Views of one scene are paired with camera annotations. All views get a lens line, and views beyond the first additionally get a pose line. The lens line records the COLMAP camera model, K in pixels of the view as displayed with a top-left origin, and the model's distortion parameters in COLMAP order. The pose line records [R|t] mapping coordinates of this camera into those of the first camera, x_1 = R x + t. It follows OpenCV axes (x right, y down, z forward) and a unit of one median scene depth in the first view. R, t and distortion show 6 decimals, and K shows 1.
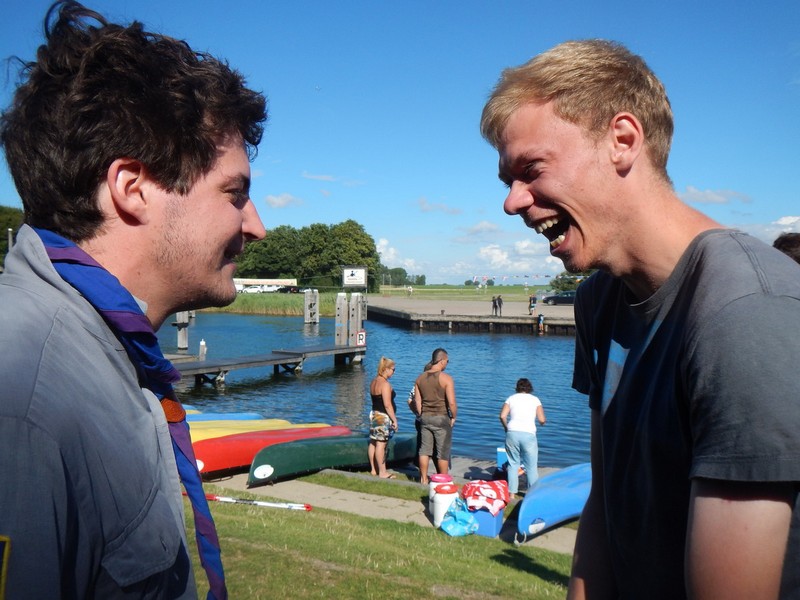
lens RADIAL K [[736.0, 0, 400.8], [0, 736.0, 300.6], [0, 0, 1]] dist [-0.016821, -0.002501]
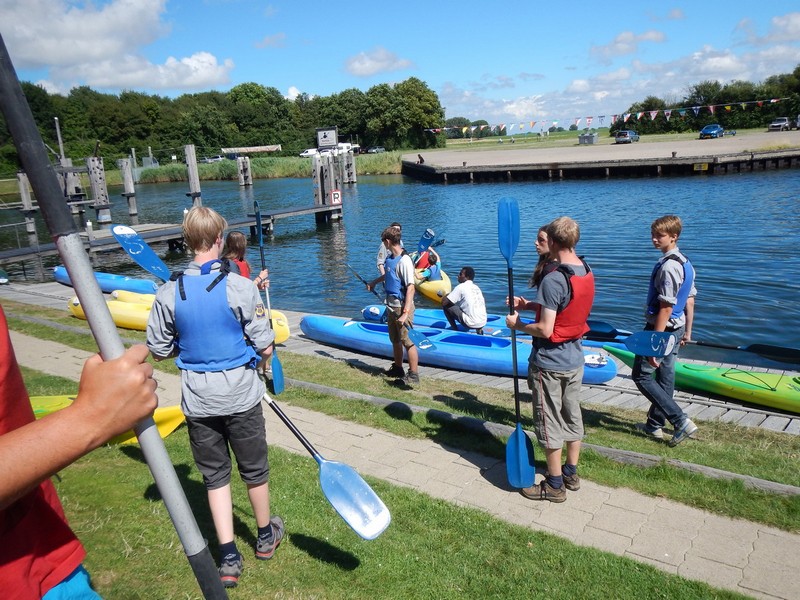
lens RADIAL K [[678.9, 0, 397.9], [0, 678.9, 299.4], [0, 0, 1]] dist [0.048060, 0.010582]
pose [[0.989337, -0.047155, -0.137799, 0.159114], [0.074539, 0.976771, 0.200902, 0.004453], [0.125125, -0.209031, 0.969871, 0.021563]]
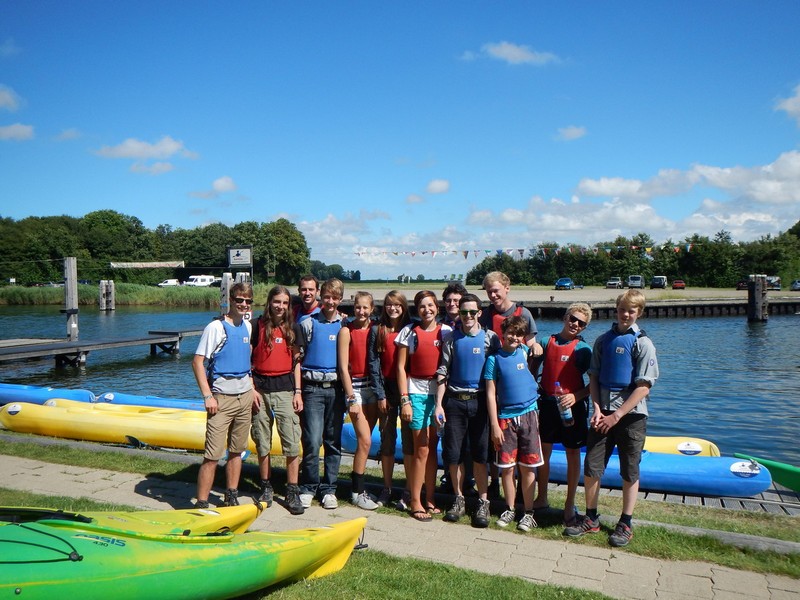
lens RADIAL K [[678.9, 0, 399.1], [0, 678.9, 302.2], [0, 0, 1]] dist [0.048060, 0.010582]
pose [[0.995967, -0.022451, 0.086870, 0.070244], [0.021518, 0.999701, 0.011656, 0.023175], [-0.087106, -0.009740, 0.996151, 0.057780]]
